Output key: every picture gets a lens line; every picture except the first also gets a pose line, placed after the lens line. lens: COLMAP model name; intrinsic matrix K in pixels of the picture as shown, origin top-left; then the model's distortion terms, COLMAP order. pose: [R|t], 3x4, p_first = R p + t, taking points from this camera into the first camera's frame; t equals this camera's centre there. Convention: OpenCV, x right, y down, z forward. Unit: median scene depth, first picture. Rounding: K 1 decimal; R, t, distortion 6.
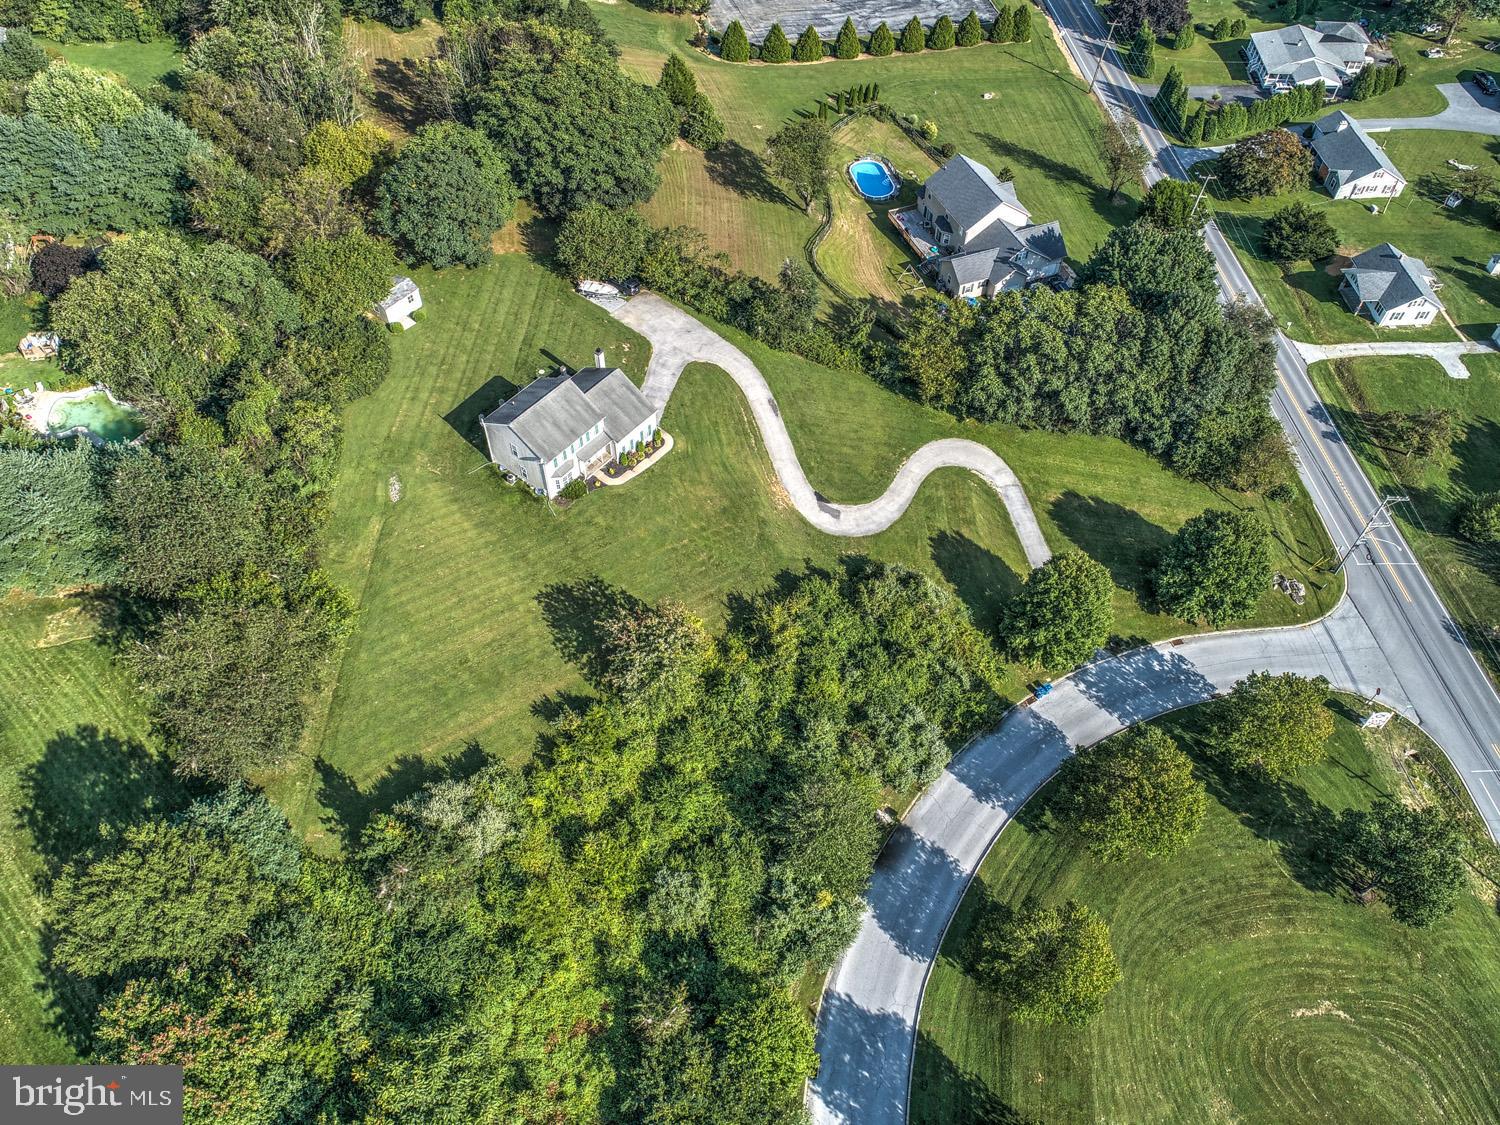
lens RADIAL K [[1127.1, 0, 747.5], [0, 1127.1, 567.8], [0, 0, 1]] dist [-0.001602, -0.004529]
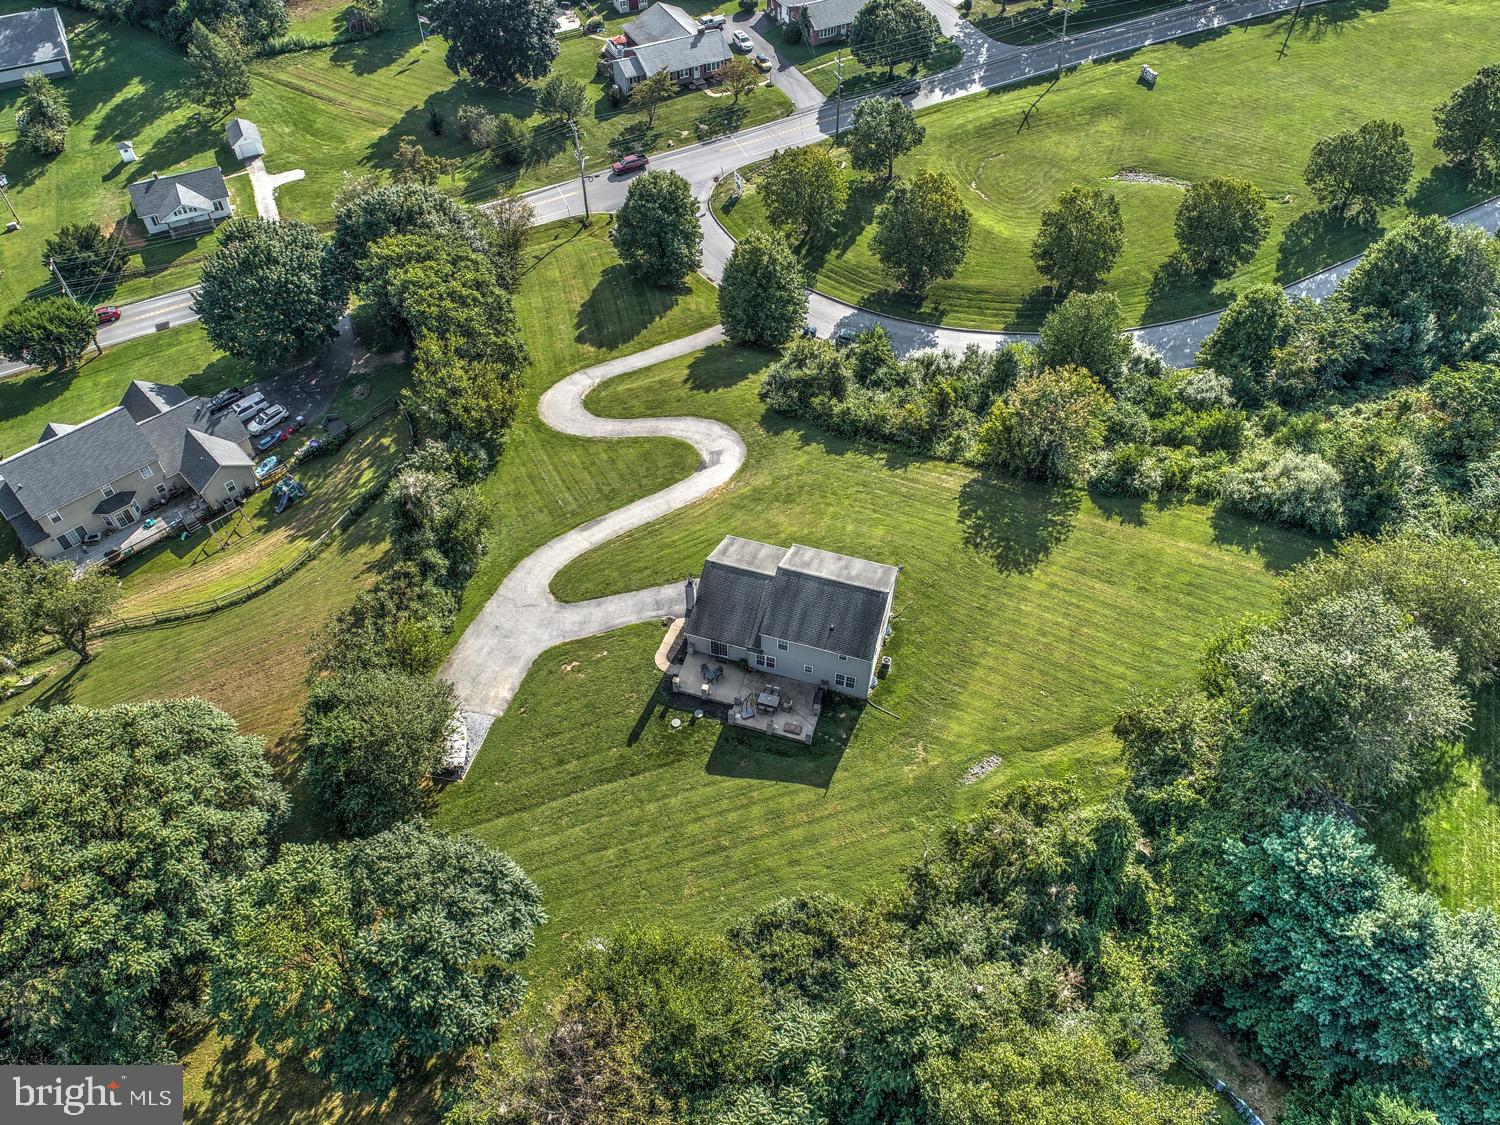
lens RADIAL K [[1127.1, 0, 747.5], [0, 1127.1, 567.8], [0, 0, 1]] dist [-0.001602, -0.004529]
pose [[-0.360971, -0.716856, 0.596504, -0.535981], [0.731231, 0.179413, 0.658113, -0.605236], [-0.578793, 0.673742, 0.459424, 0.608399]]
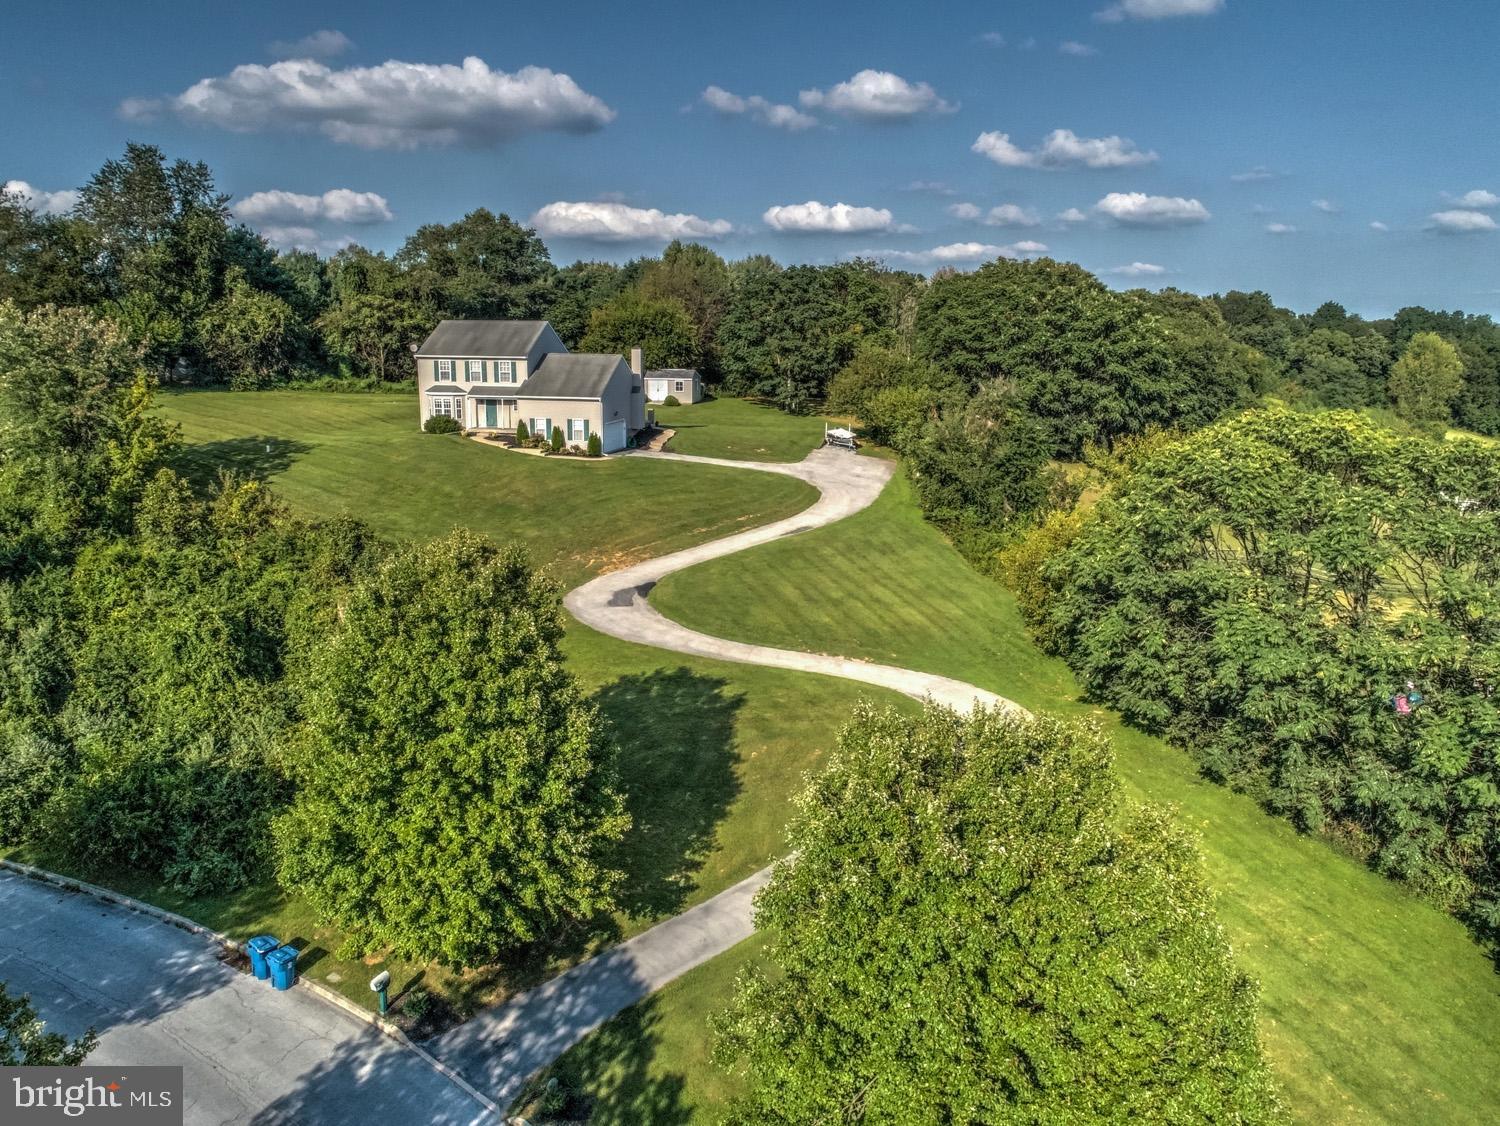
lens RADIAL K [[1122.5, 0, 750.9], [0, 1122.5, 579.3], [0, 0, 1]] dist [0.000342, -0.002899]
pose [[0.455854, 0.189084, -0.869738, 0.519219], [-0.706540, 0.671150, -0.224407, 0.014962], [0.541293, 0.716802, 0.439542, 0.786750]]
